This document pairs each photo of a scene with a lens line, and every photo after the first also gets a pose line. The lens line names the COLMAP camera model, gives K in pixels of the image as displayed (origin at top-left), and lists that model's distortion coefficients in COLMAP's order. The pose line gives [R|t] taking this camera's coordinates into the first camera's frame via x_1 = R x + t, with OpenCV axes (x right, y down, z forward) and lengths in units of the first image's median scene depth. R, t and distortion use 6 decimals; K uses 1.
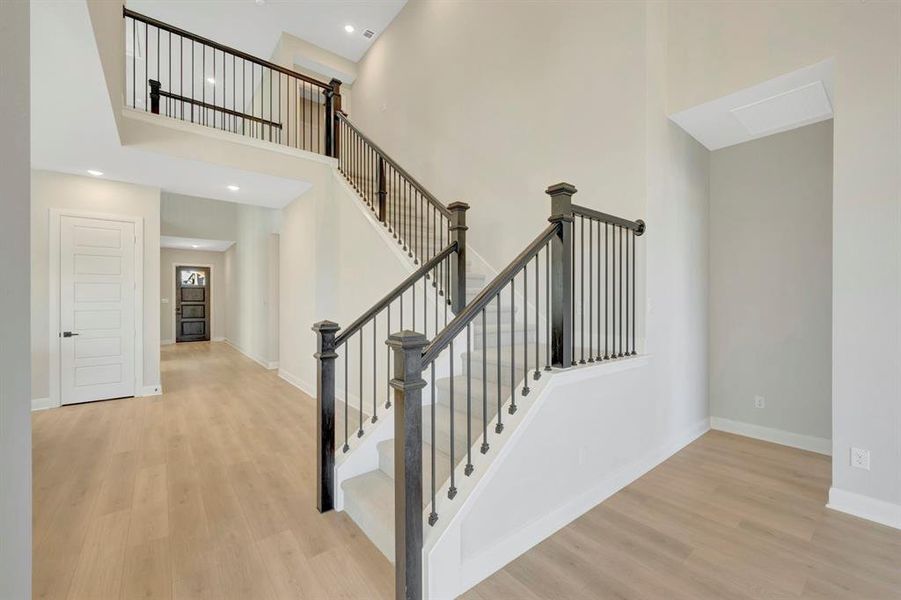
lens RADIAL K [[364.1, 0, 450.3], [0, 364.1, 302.3], [0, 0, 1]] dist [-0.002952, -0.000323]
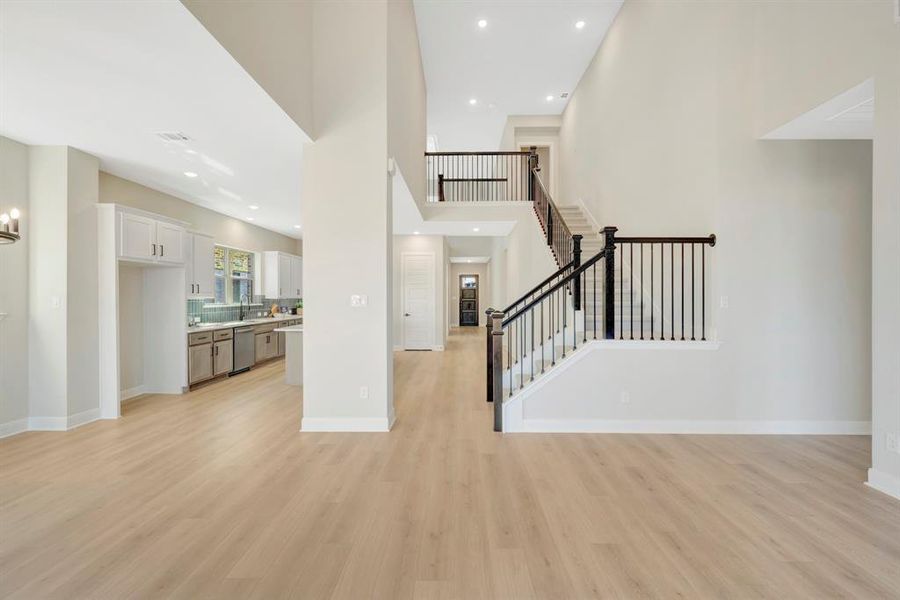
lens RADIAL K [[354.0, 0, 450.0], [0, 354.0, 300.0], [0, 0, 1]] dist [-0.001456, -0.000068]
pose [[0.760141, 0.003031, -0.649751, 0.350577], [-0.001613, 0.999995, 0.002777, 0.000478], [0.649756, -0.001063, 0.760142, -0.292418]]
